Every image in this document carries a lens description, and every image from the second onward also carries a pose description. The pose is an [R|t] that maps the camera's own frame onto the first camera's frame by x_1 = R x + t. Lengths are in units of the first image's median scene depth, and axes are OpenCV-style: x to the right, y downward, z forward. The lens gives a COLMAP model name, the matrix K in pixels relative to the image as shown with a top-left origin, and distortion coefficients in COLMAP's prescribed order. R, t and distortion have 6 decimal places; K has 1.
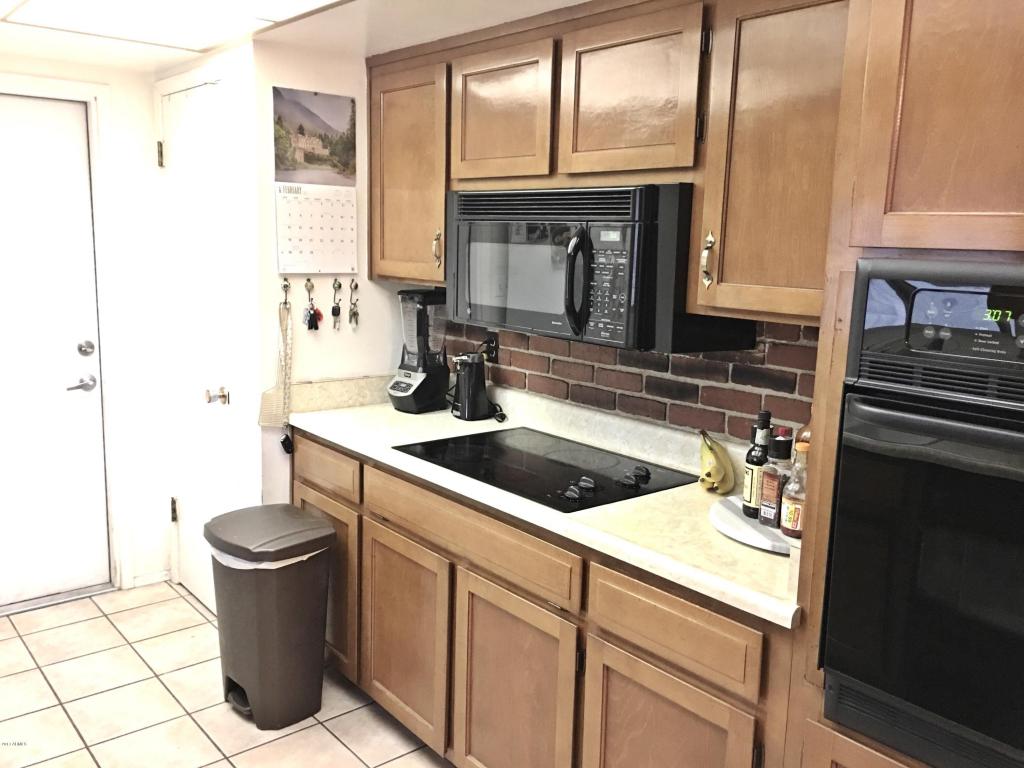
lens RADIAL K [[890.5, 0, 511.5], [0, 890.5, 380.7], [0, 0, 1]] dist [0.034109, -0.007371]
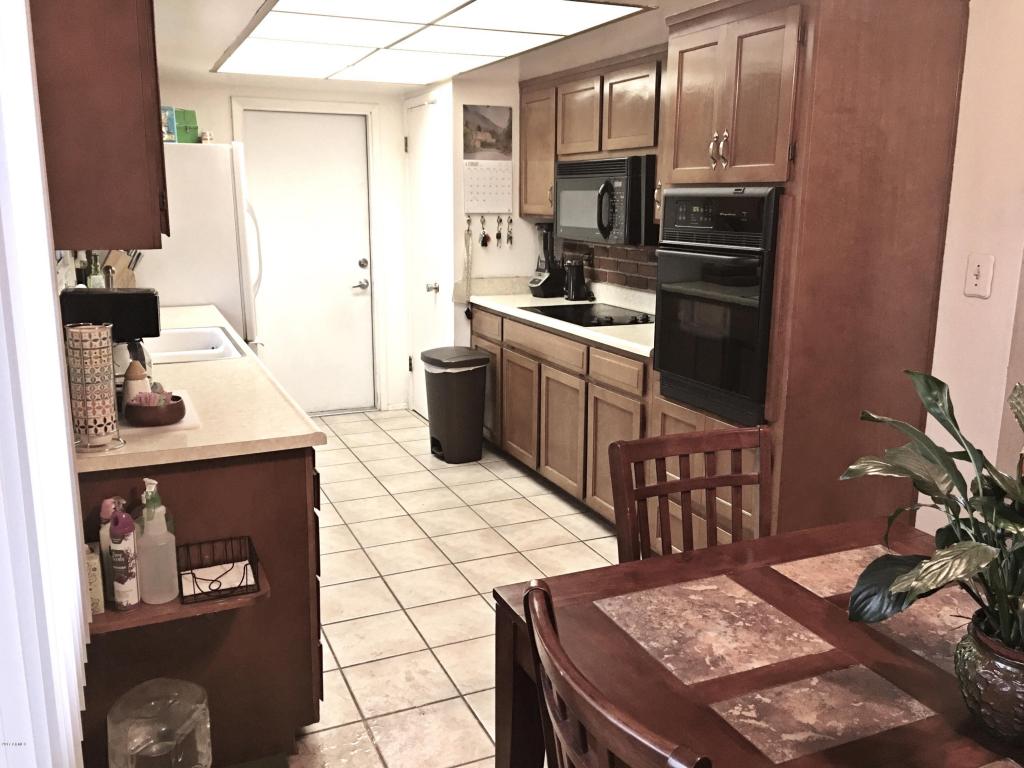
lens RADIAL K [[890.5, 0, 513.7], [0, 890.5, 384.7], [0, 0, 1]] dist [0.034109, -0.007371]
pose [[0.962267, 0.034103, -0.269962, 0.308941], [-0.022778, 0.998728, 0.044974, 0.132559], [0.271153, -0.037128, 0.961820, -0.650932]]
